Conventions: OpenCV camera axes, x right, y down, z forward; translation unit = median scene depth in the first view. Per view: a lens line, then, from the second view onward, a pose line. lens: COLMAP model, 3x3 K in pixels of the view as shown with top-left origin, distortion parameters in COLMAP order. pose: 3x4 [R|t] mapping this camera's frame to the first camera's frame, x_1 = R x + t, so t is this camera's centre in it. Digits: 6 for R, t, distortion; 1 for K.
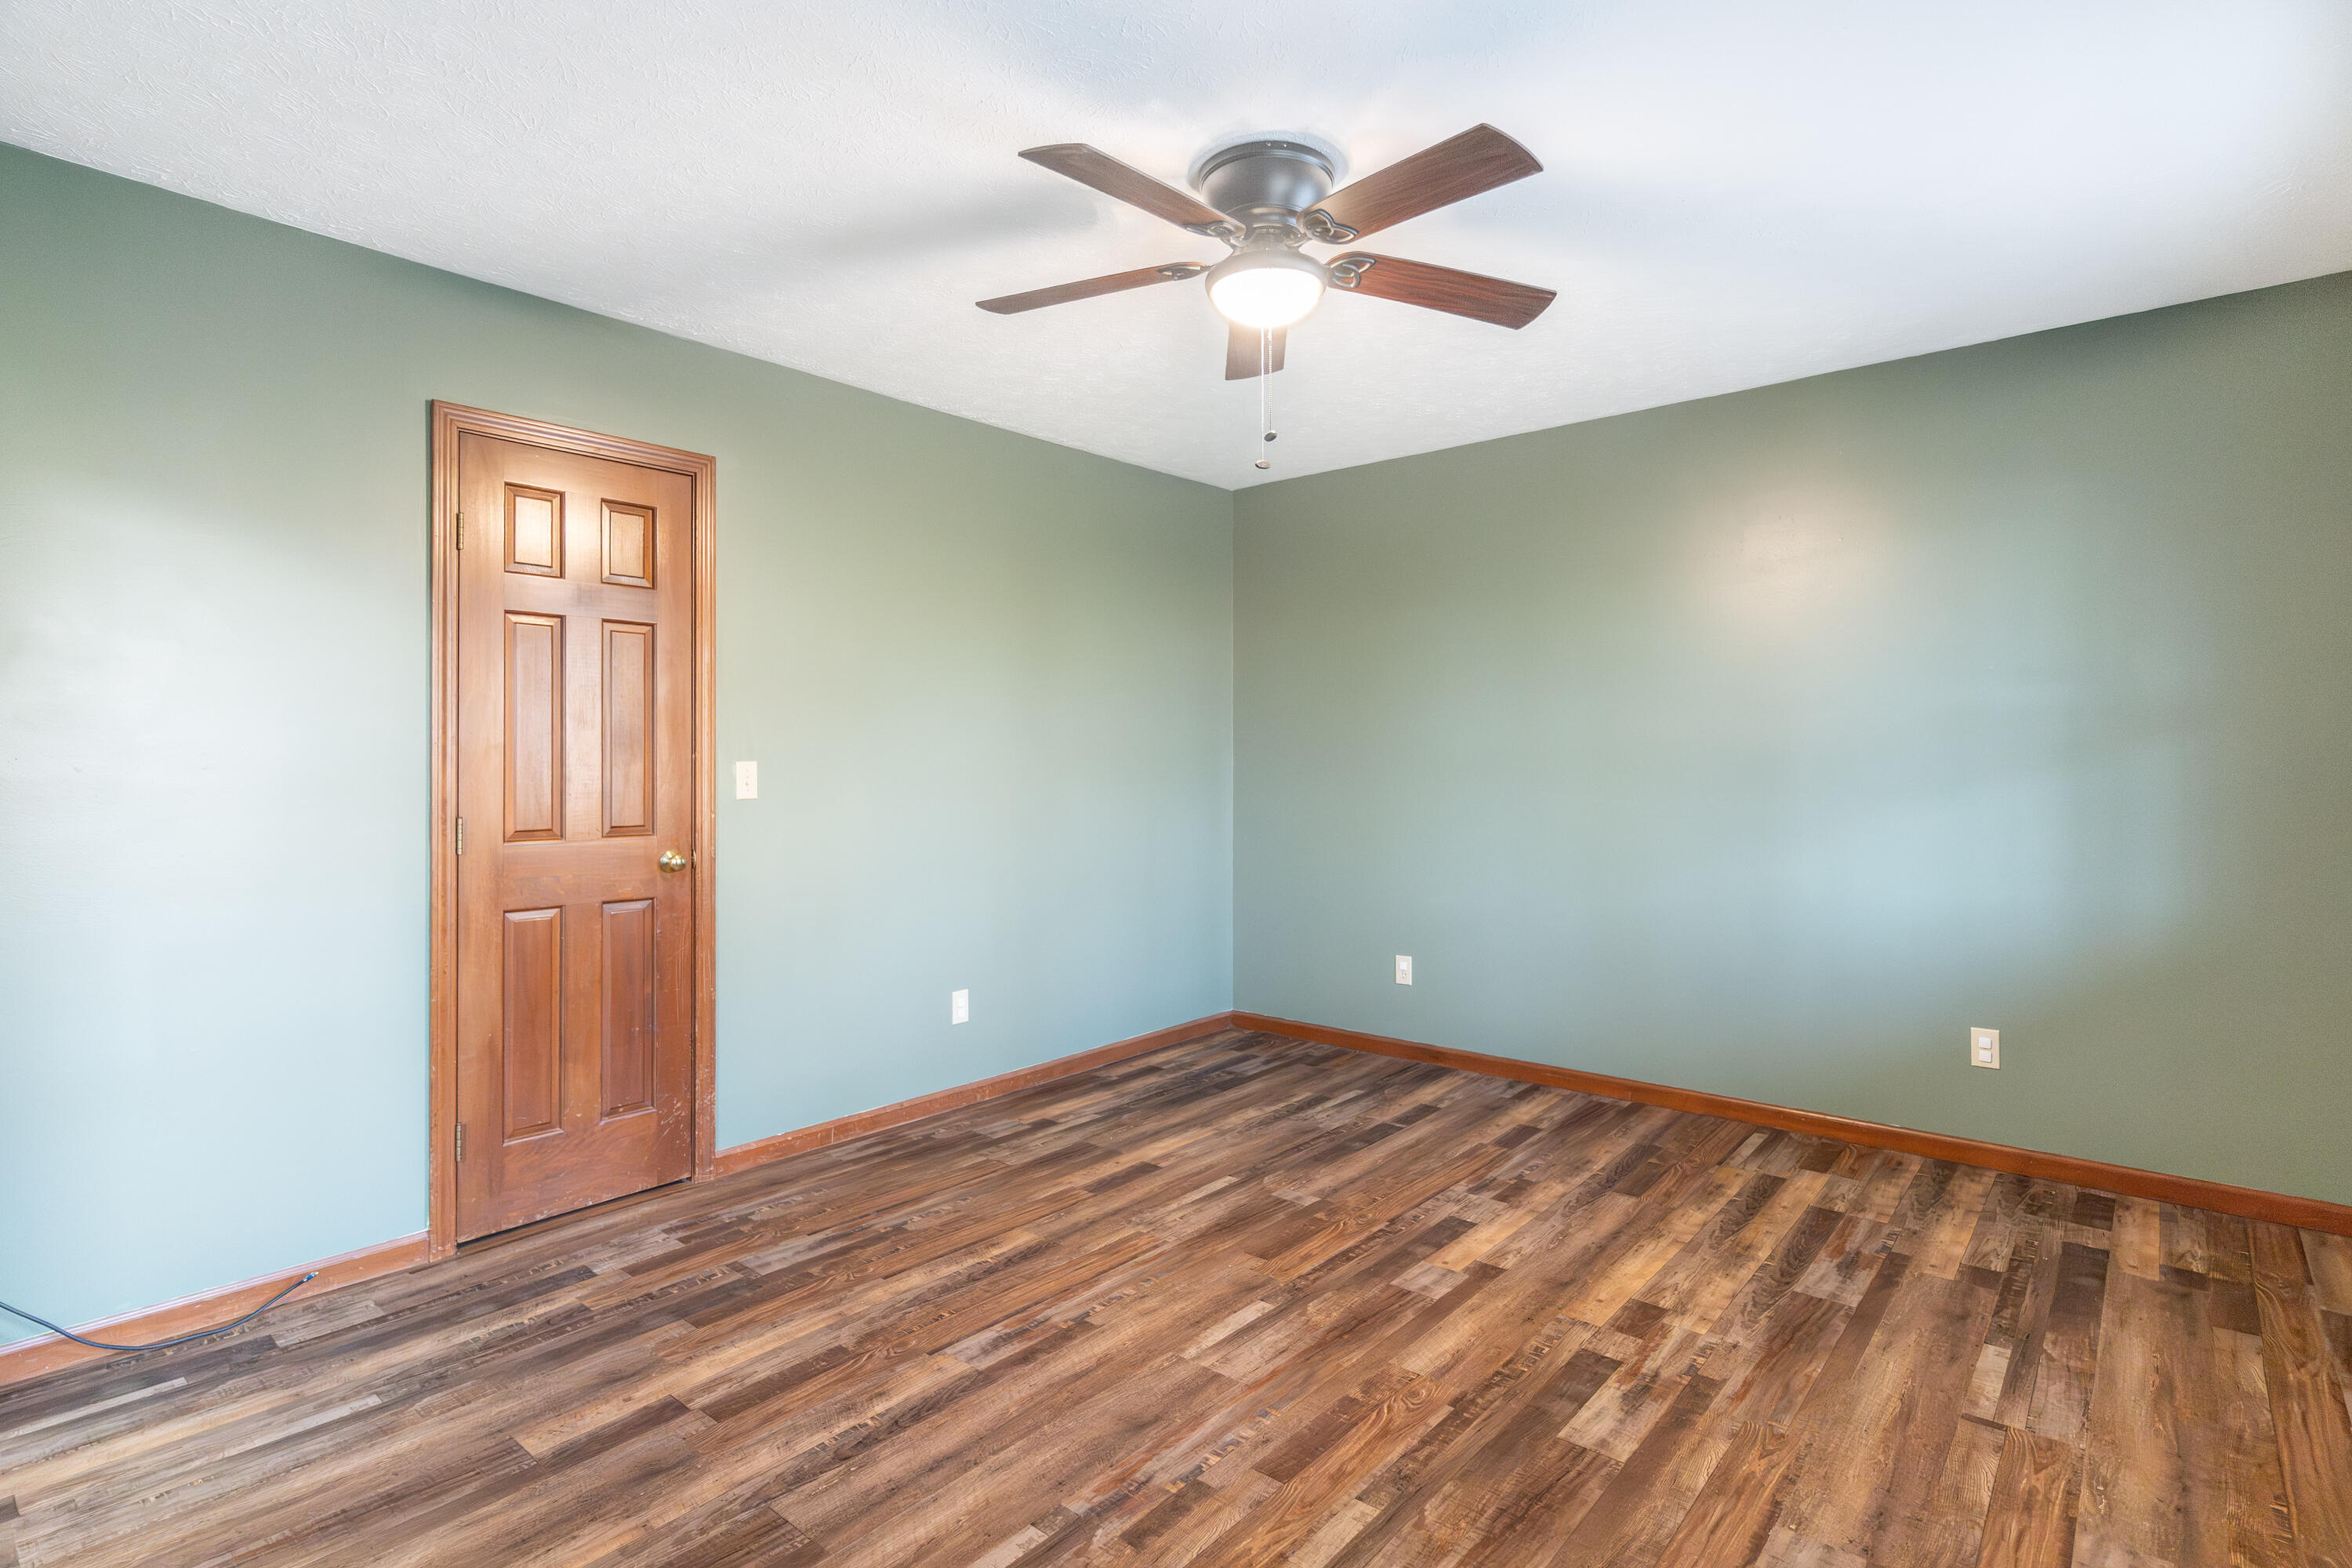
lens RADIAL K [[1138.0, 0, 1170.1], [0, 1138.0, 770.0], [0, 0, 1]] dist [0.003616, 0.000210]
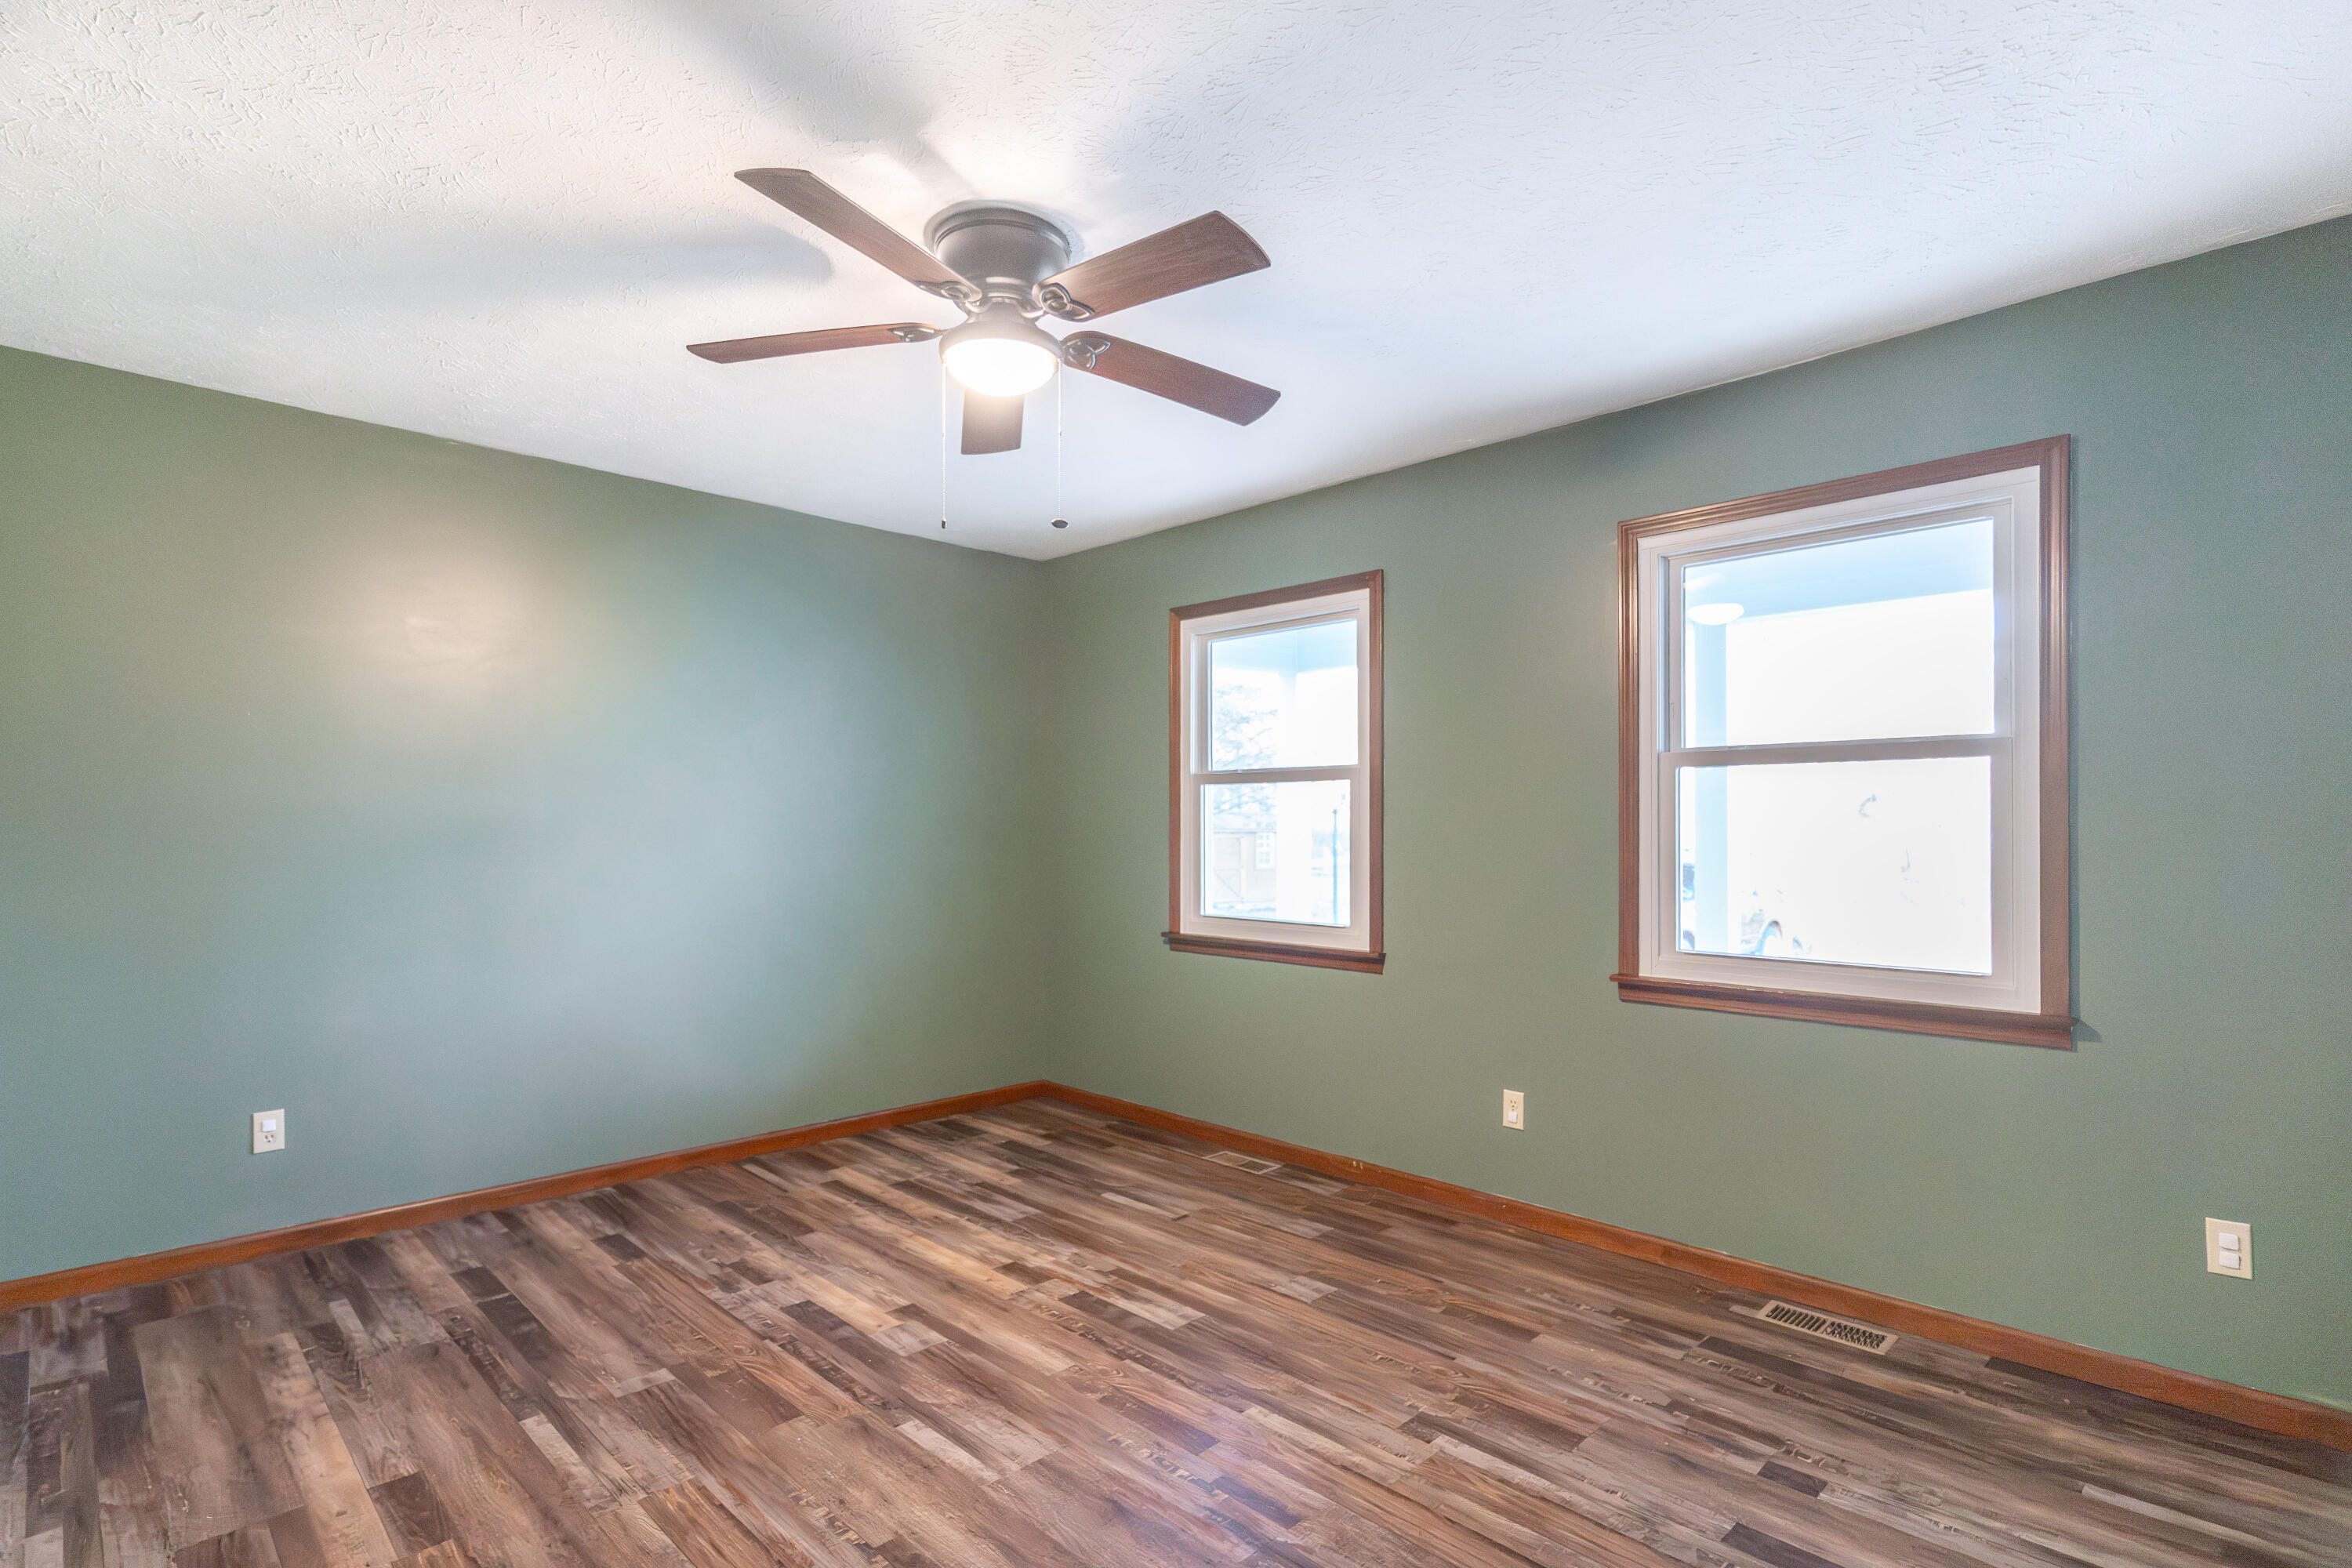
lens RADIAL K [[1138.0, 0, 1167.5], [0, 1138.0, 790.7], [0, 0, 1]] dist [0.003616, 0.000210]
pose [[0.088471, 0.035106, 0.995460, -0.744553], [0.005741, 0.999344, -0.035753, -0.008568], [-0.996062, 0.008878, 0.088211, 0.628464]]
